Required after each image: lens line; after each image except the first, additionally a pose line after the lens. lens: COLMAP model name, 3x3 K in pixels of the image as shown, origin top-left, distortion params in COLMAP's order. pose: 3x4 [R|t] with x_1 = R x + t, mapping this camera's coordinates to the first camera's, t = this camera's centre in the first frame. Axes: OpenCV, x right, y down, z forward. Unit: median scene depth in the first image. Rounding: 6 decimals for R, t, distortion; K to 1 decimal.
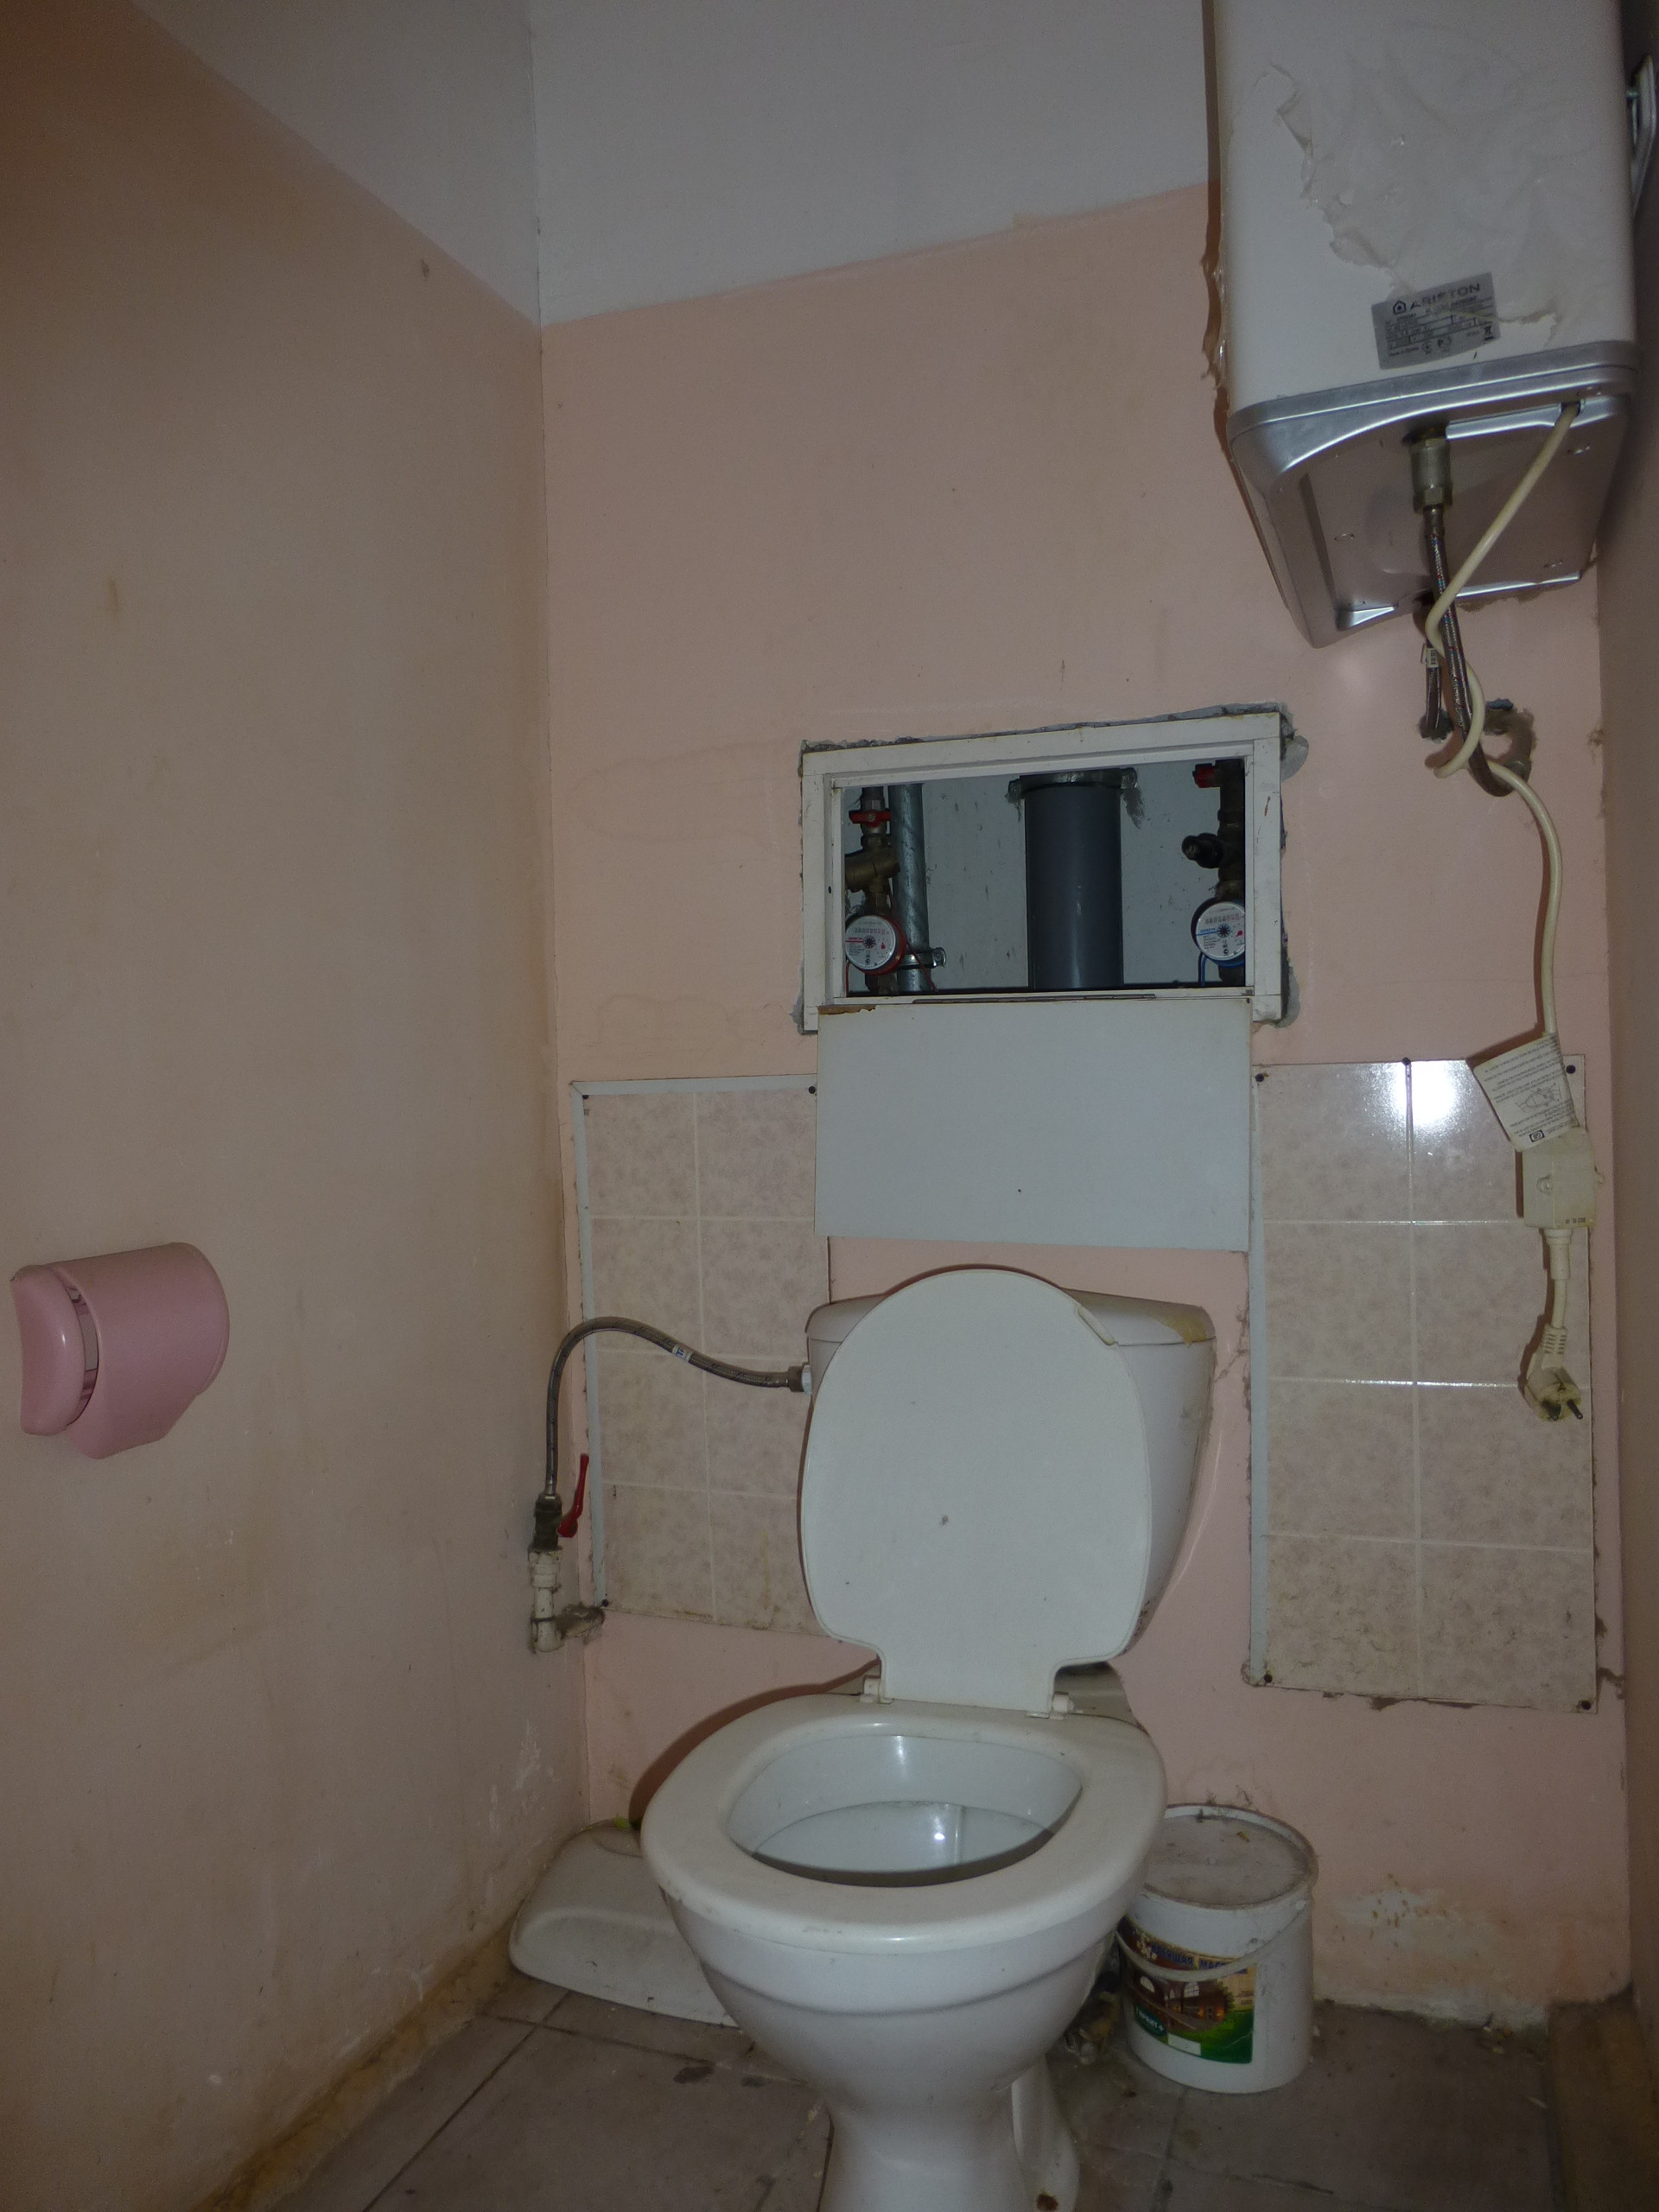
lens RADIAL K [[1618.6, 0, 829.4], [0, 1618.6, 1107.3], [0, 0, 1]] dist [-0.019742, 0.011566]
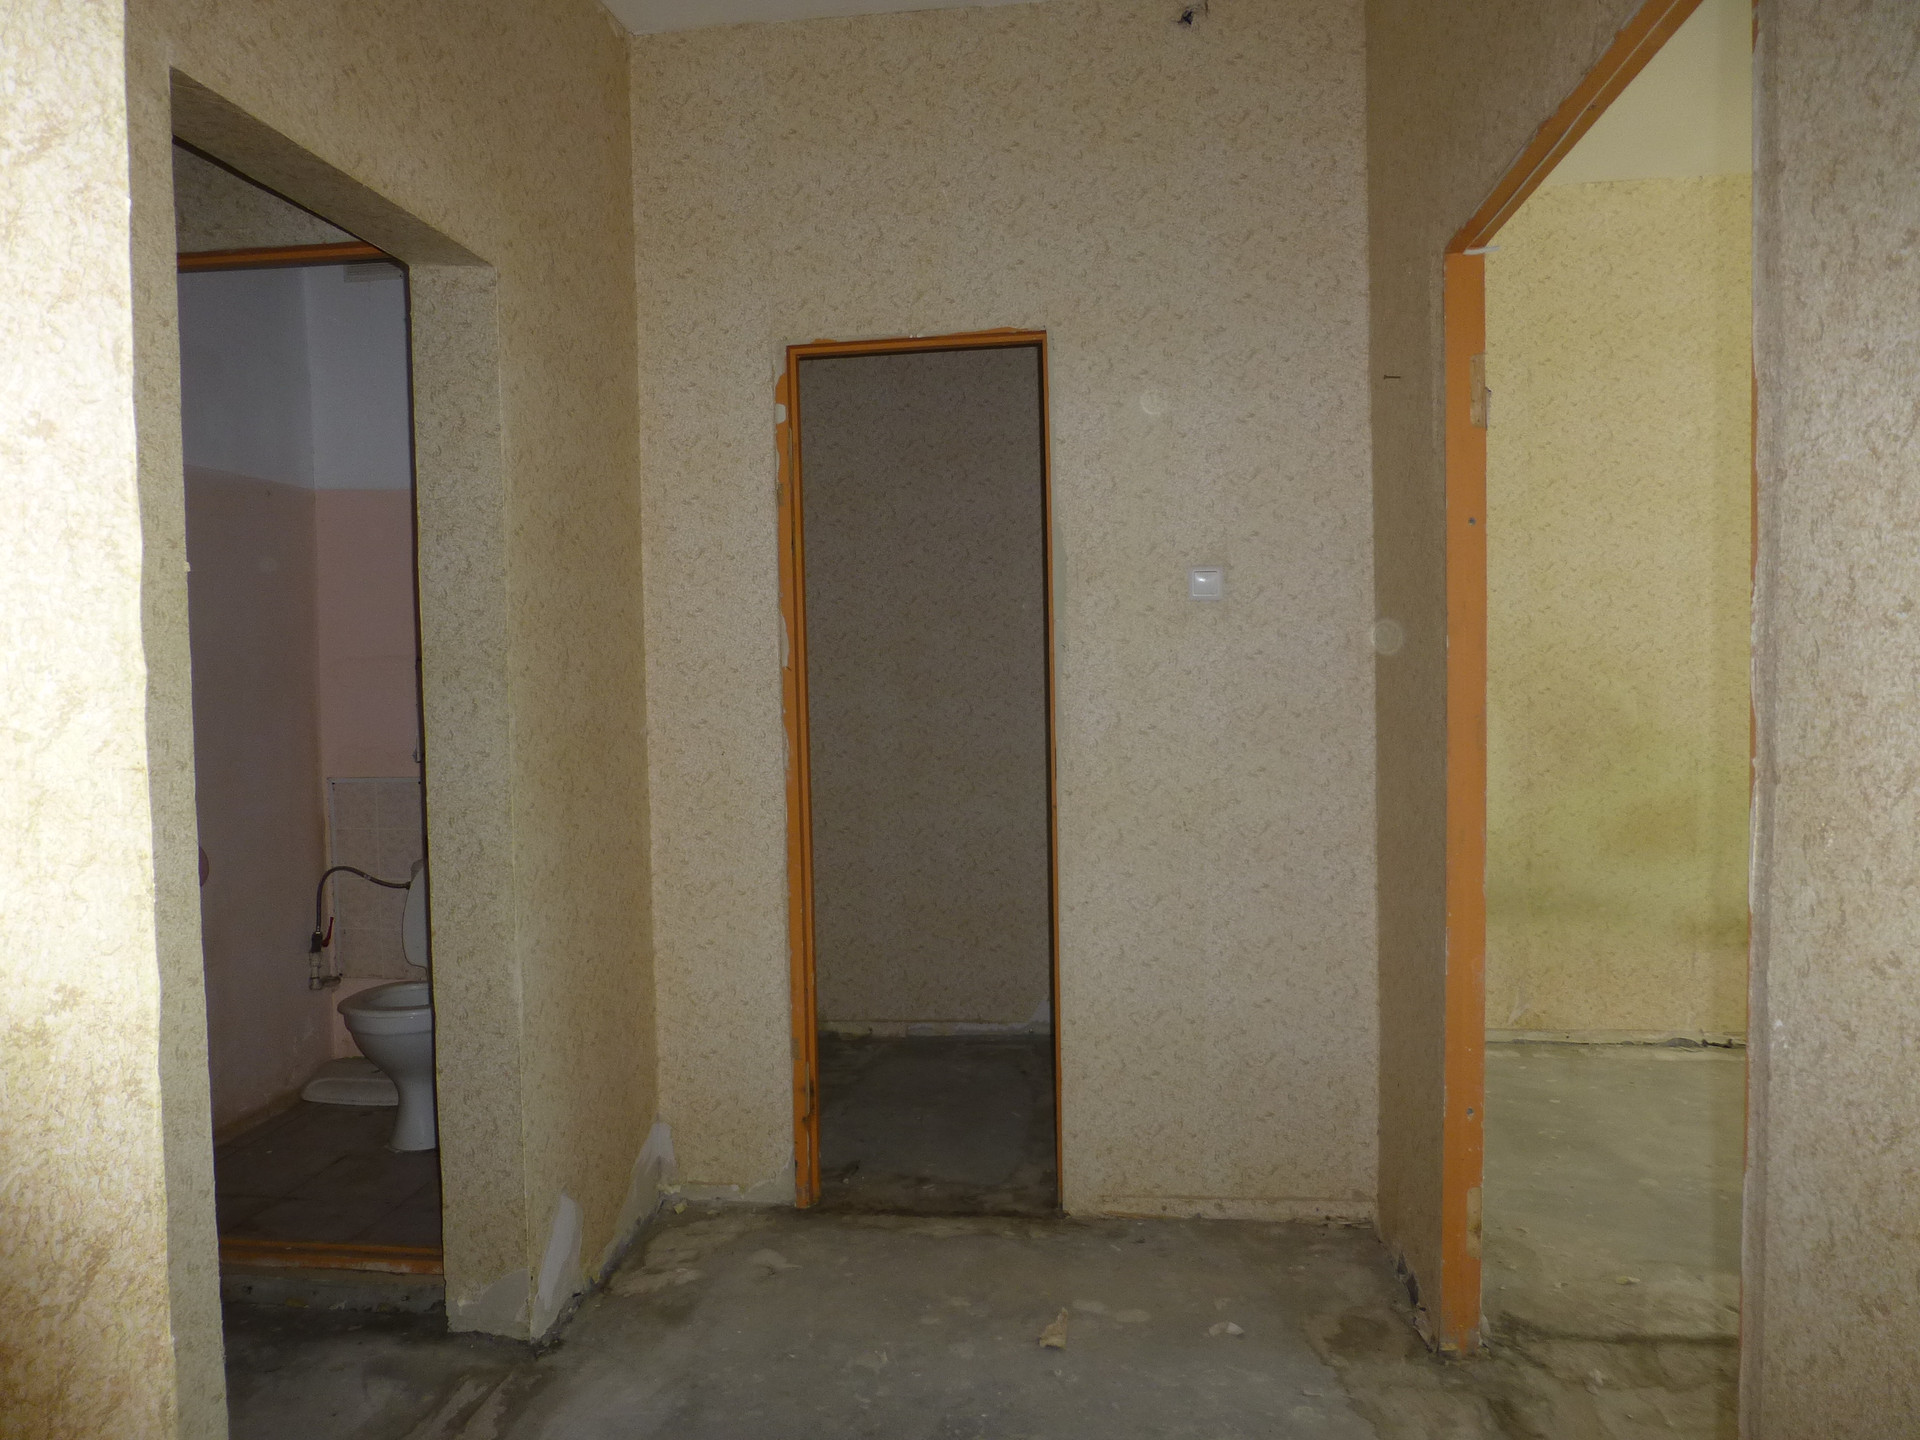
lens RADIAL K [[1404.9, 0, 961.5], [0, 1404.9, 717.9], [0, 0, 1]] dist [-0.019742, 0.011566]
pose [[0.966185, 0.010749, 0.257625, 0.258306], [-0.018479, 0.999448, 0.027603, -0.200170], [-0.257186, -0.031430, 0.965851, -1.514464]]
